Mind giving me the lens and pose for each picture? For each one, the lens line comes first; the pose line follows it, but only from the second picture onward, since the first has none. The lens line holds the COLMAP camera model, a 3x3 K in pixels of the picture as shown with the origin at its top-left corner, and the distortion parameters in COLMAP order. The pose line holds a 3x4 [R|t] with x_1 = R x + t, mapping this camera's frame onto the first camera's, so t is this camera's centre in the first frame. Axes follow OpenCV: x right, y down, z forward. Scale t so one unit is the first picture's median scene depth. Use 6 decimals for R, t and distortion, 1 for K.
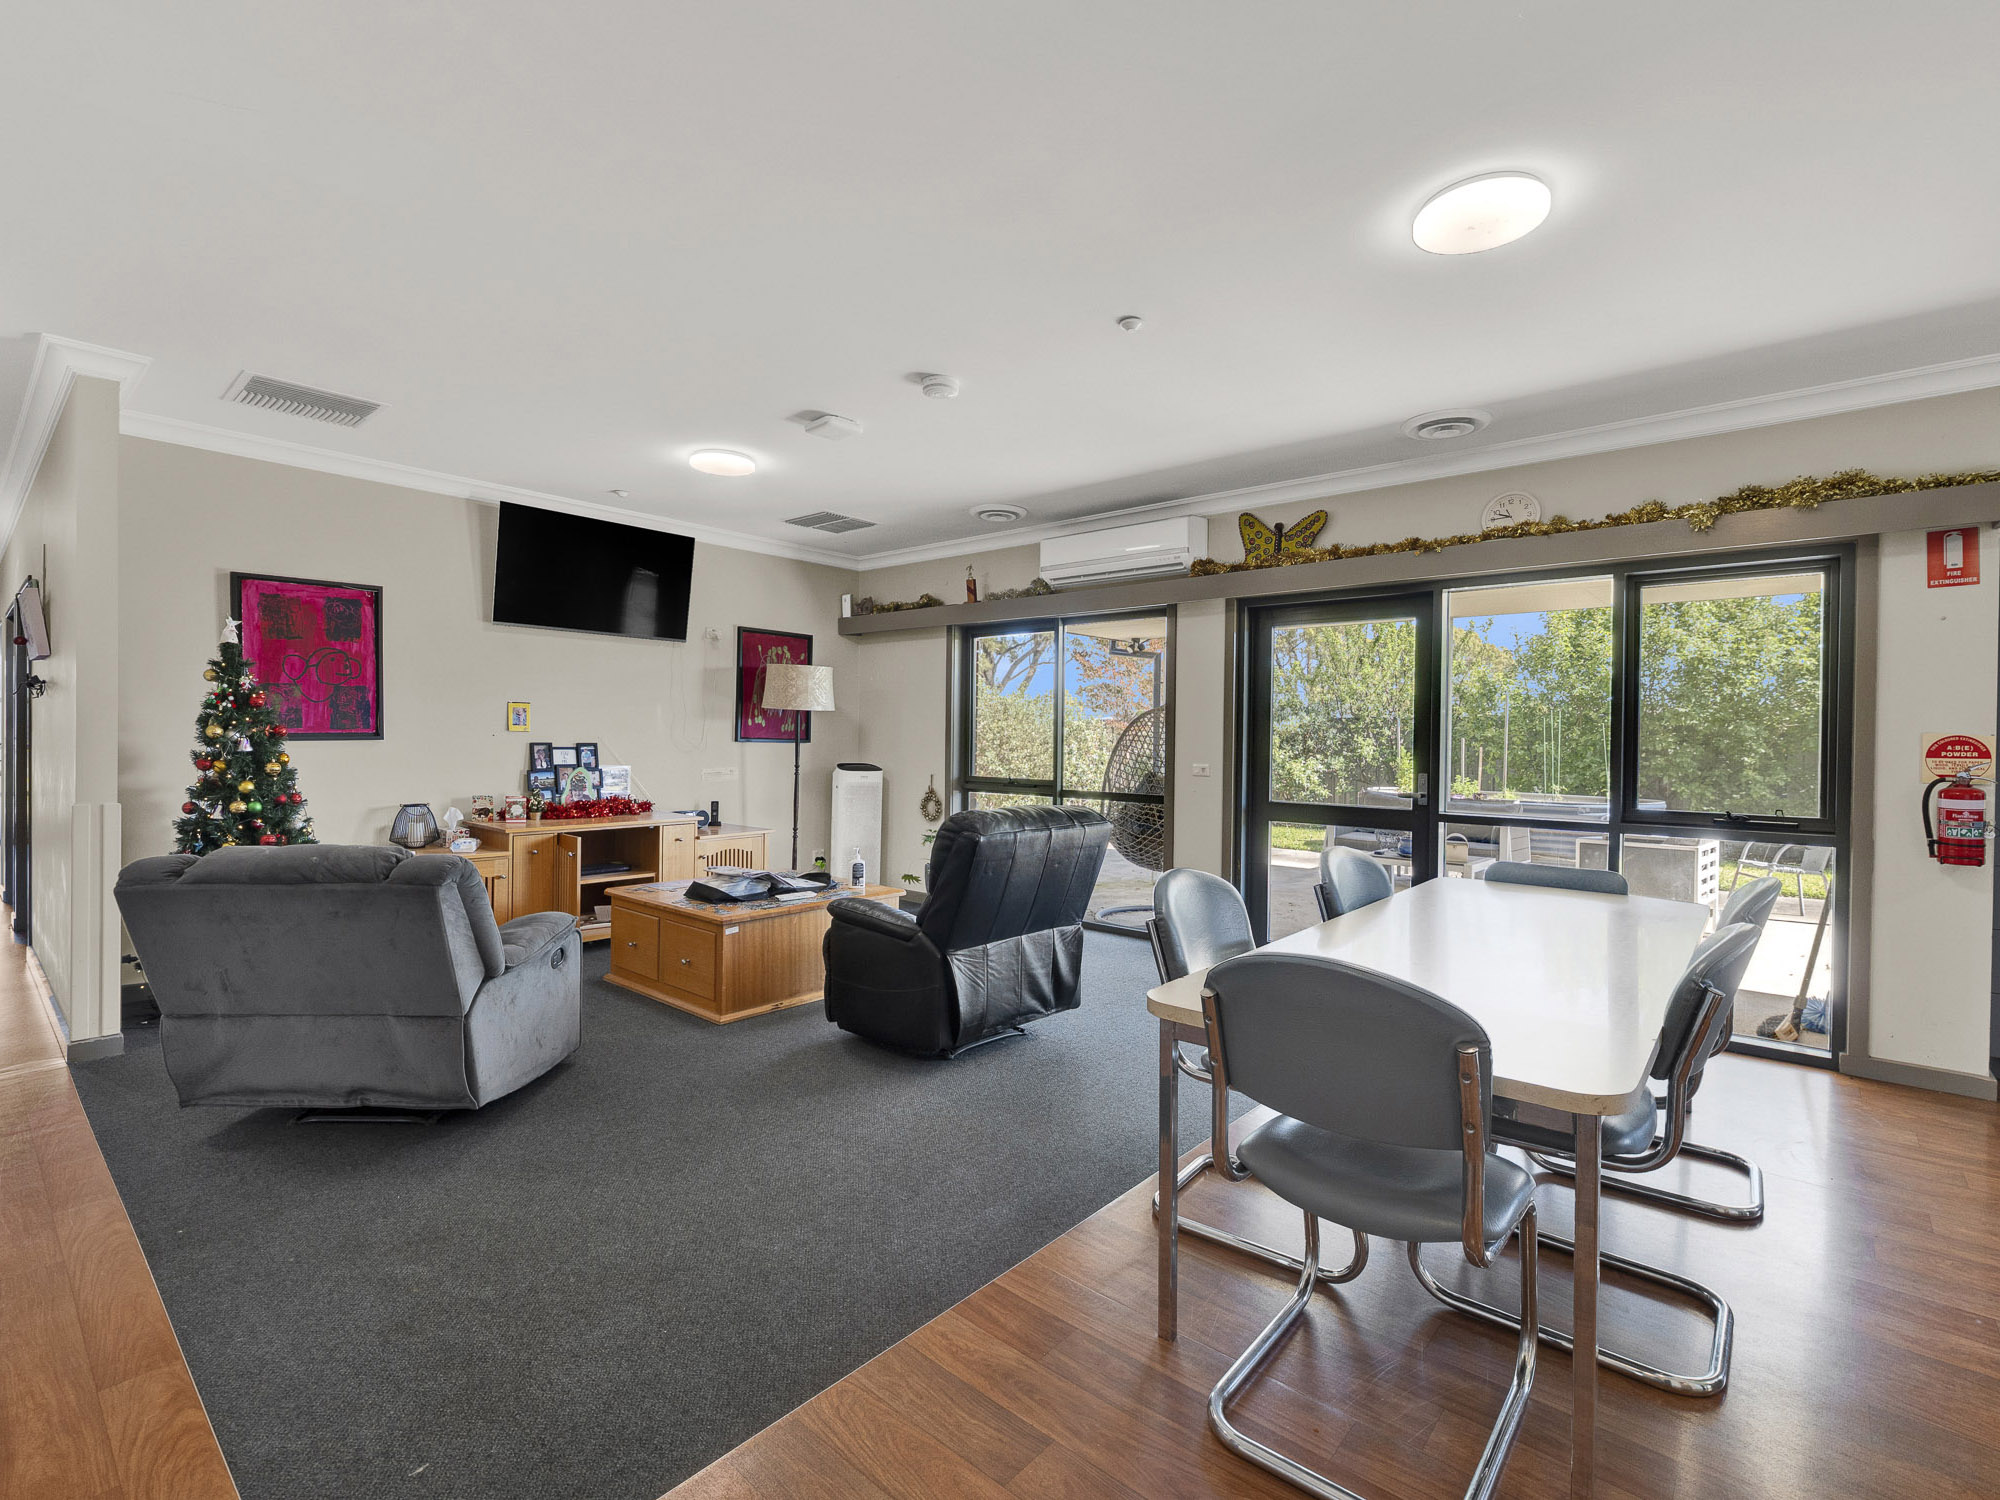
lens RADIAL K [[928.8, 0, 1009.6], [0, 928.8, 742.4], [0, 0, 1]] dist [-0.001527, -0.000951]
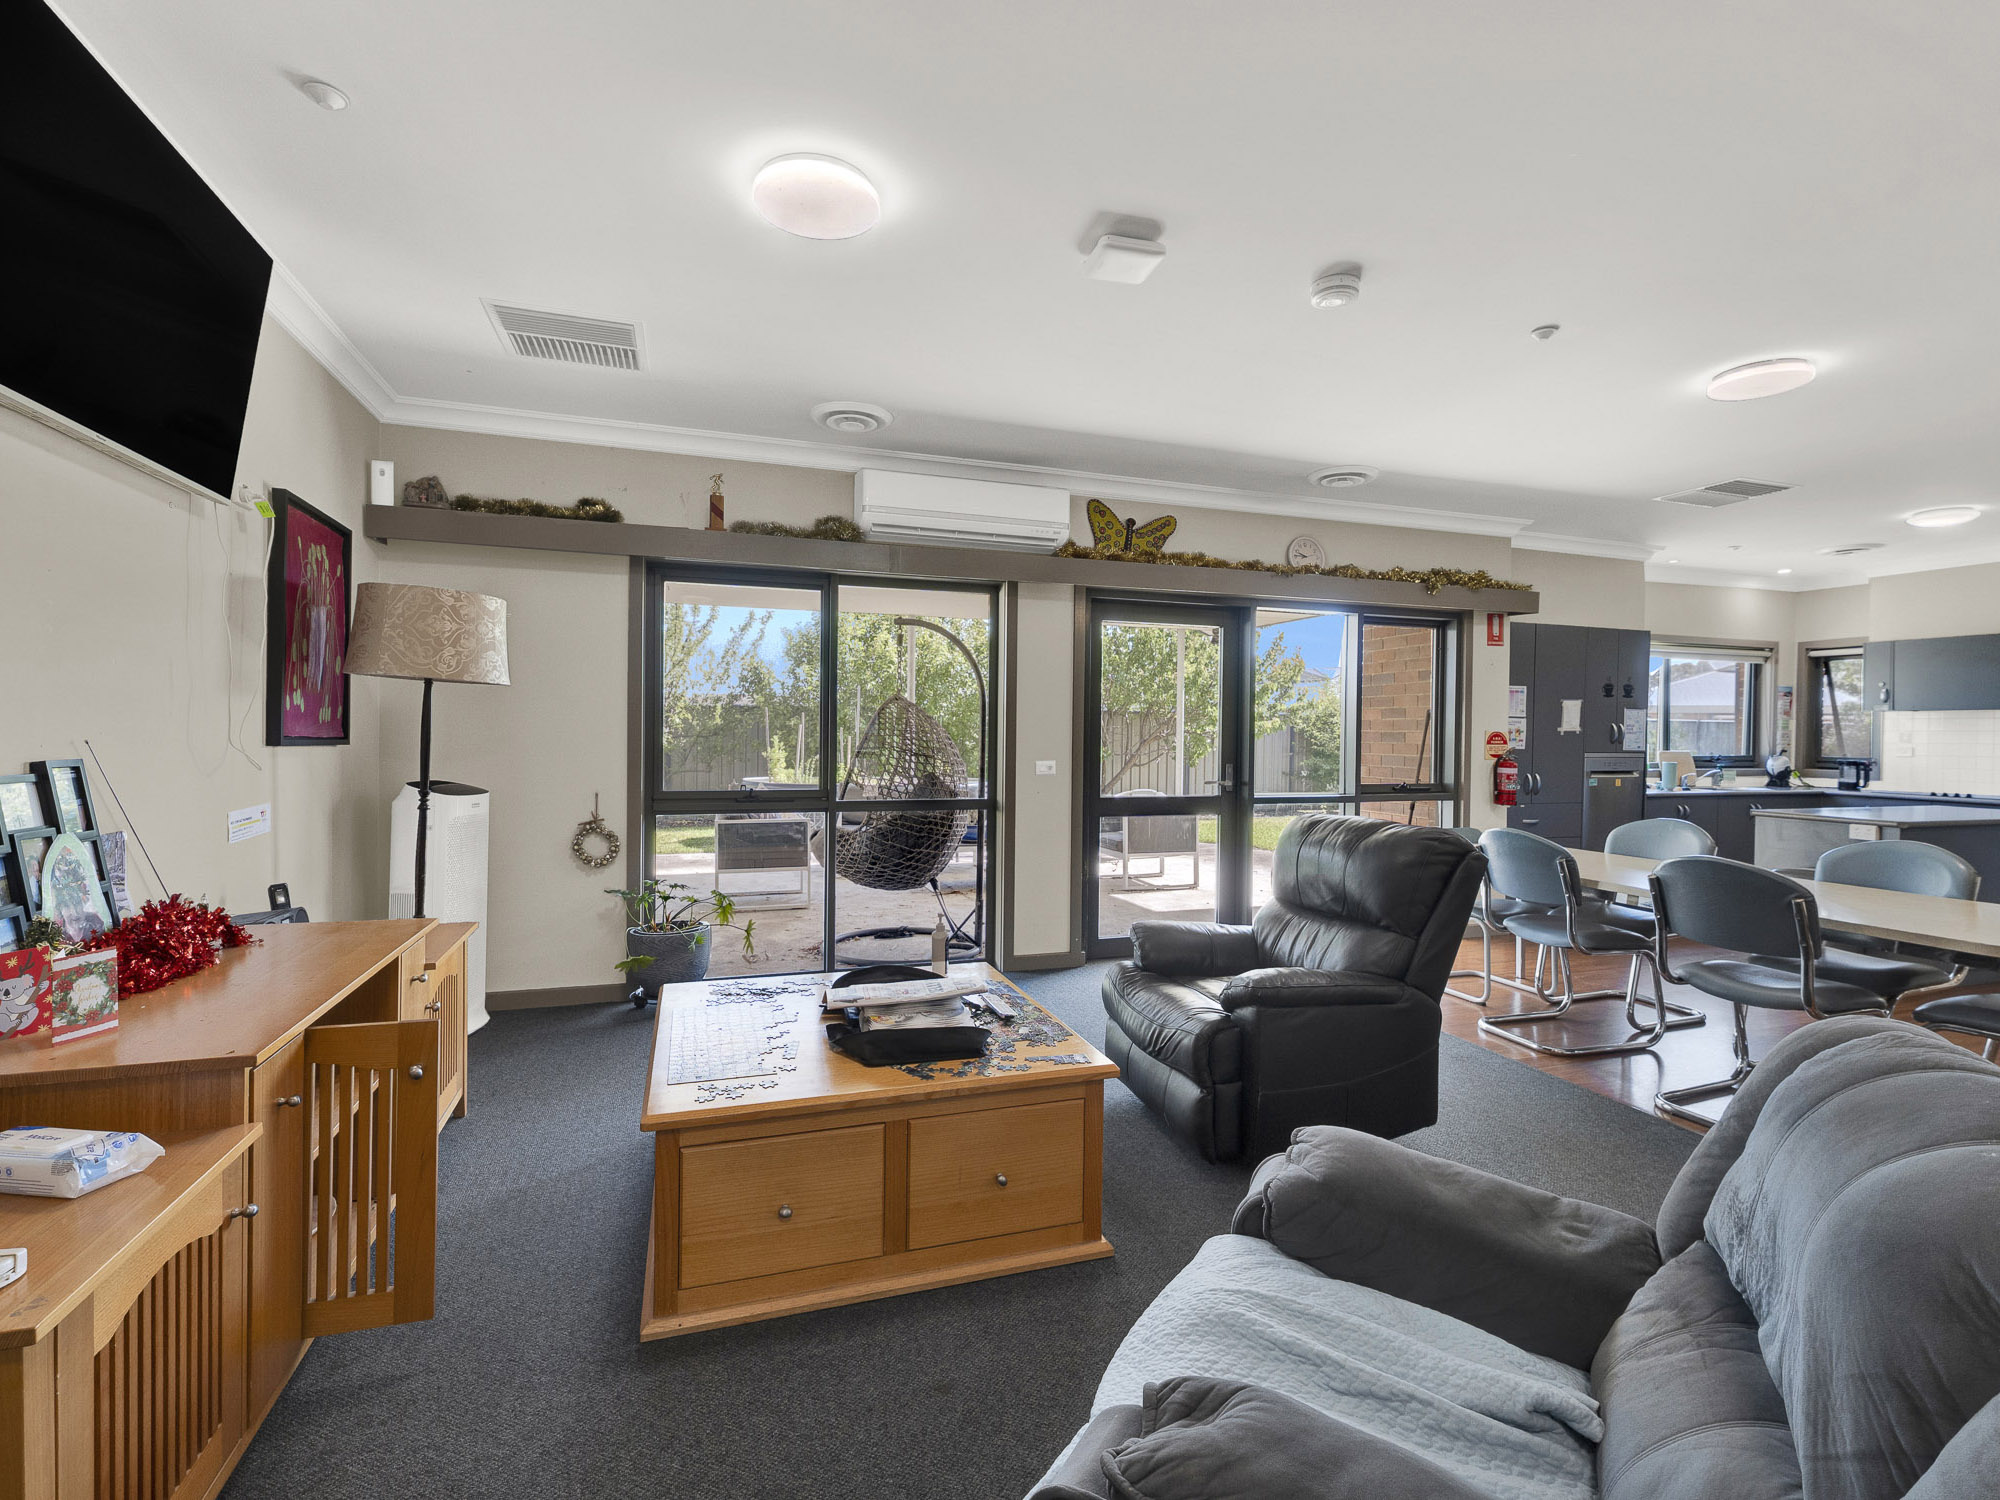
lens RADIAL K [[928.8, 0, 1009.6], [0, 928.8, 742.4], [0, 0, 1]] dist [-0.001527, -0.000951]
pose [[0.501773, -0.016932, 0.864834, -0.621964], [0.001958, 0.999828, 0.018439, -0.012995], [-0.864997, -0.007559, 0.501720, 0.587044]]
